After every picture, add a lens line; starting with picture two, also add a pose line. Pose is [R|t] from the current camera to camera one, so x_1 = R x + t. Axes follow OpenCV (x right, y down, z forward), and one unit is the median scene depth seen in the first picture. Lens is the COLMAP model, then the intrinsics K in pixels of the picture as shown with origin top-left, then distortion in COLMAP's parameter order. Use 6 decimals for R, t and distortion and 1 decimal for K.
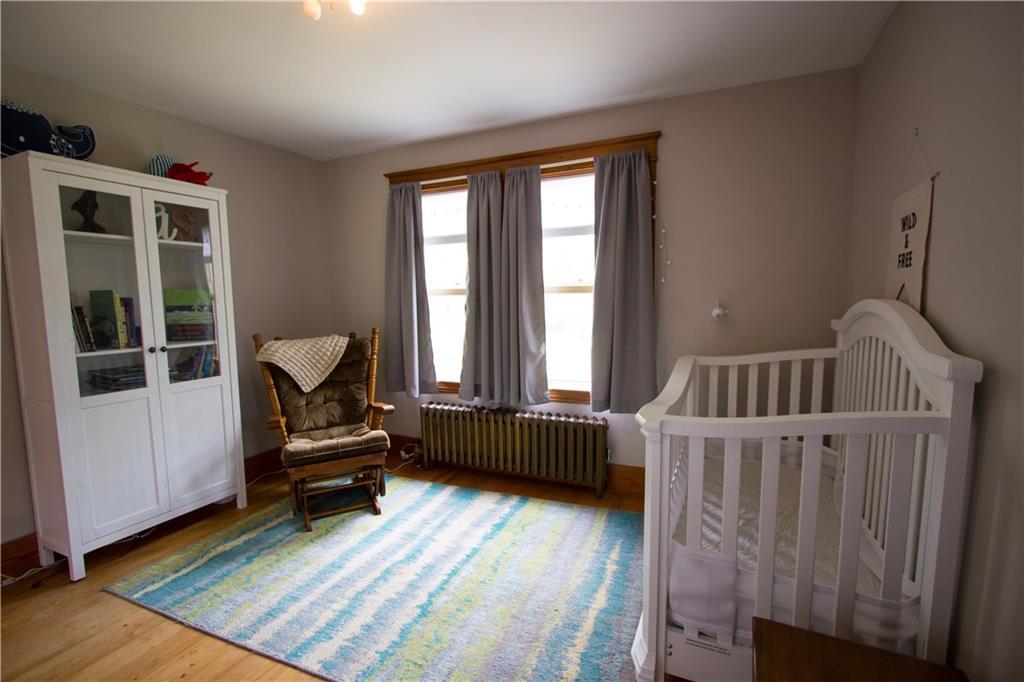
lens RADIAL K [[469.6, 0, 512.5], [0, 469.6, 352.4], [0, 0, 1]] dist [-0.001278, 0.000286]
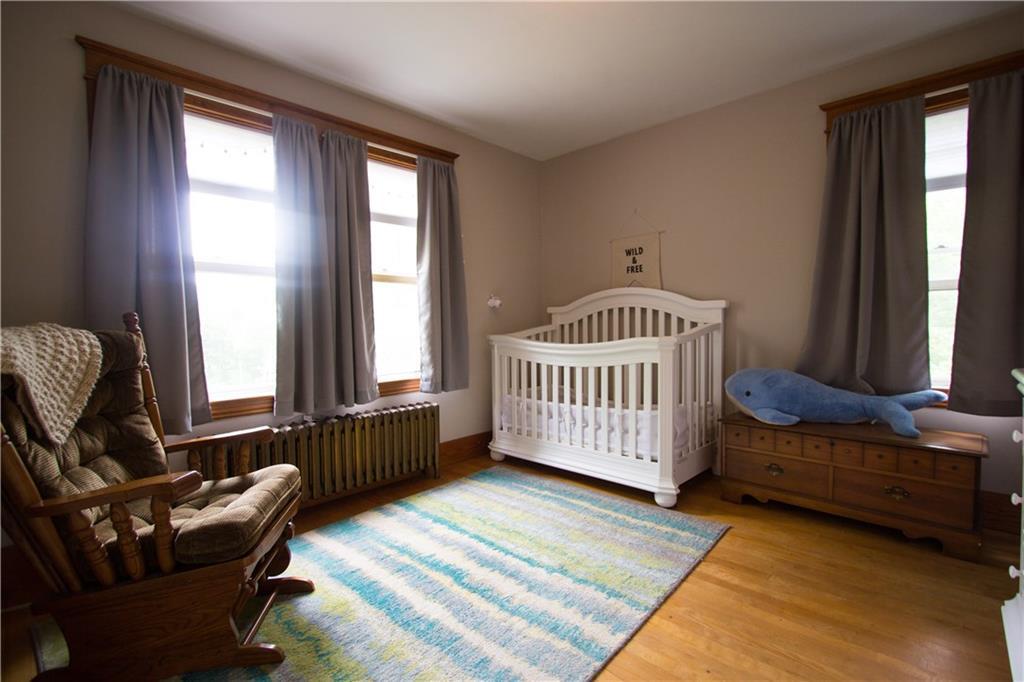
lens RADIAL K [[476.1, 0, 512.0], [0, 476.1, 341.0], [0, 0, 1]] dist [-0.016798, -0.000102]
pose [[0.319149, -0.017987, 0.947534, -0.853110], [0.131618, 0.990972, -0.025521, 0.066509], [-0.938520, 0.132858, 0.318635, 0.530662]]
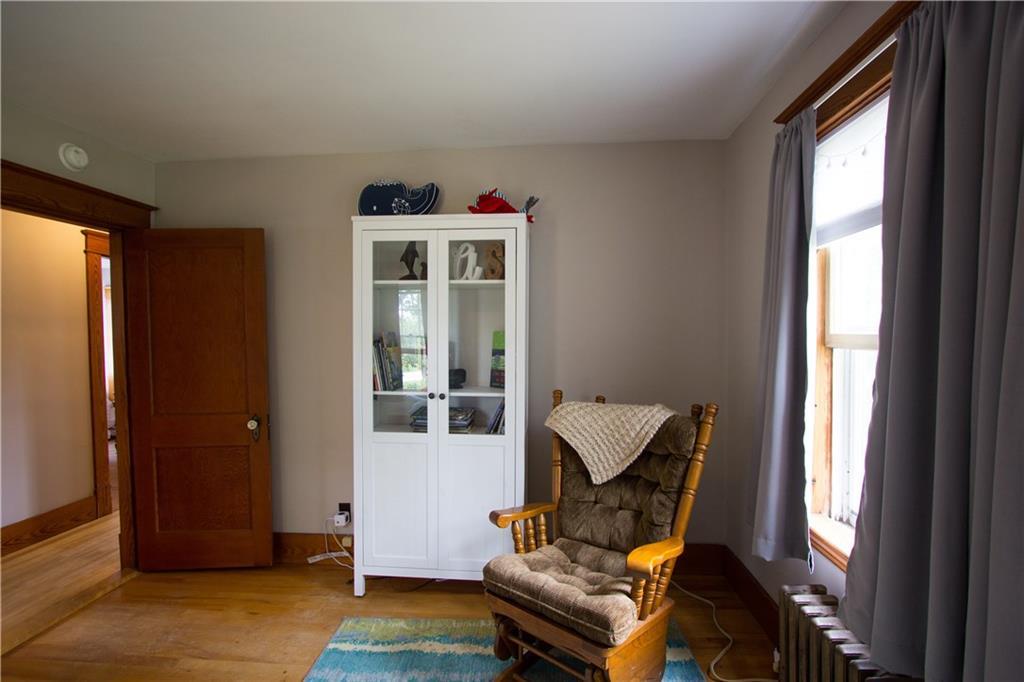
lens RADIAL K [[486.1, 0, 515.1], [0, 486.1, 345.0], [0, 0, 1]] dist [-0.017443, -0.000079]
pose [[0.357379, 0.039875, -0.933108, 0.195720], [-0.121189, 0.992621, -0.003997, -0.115631], [0.926063, 0.114511, 0.359574, 0.732123]]
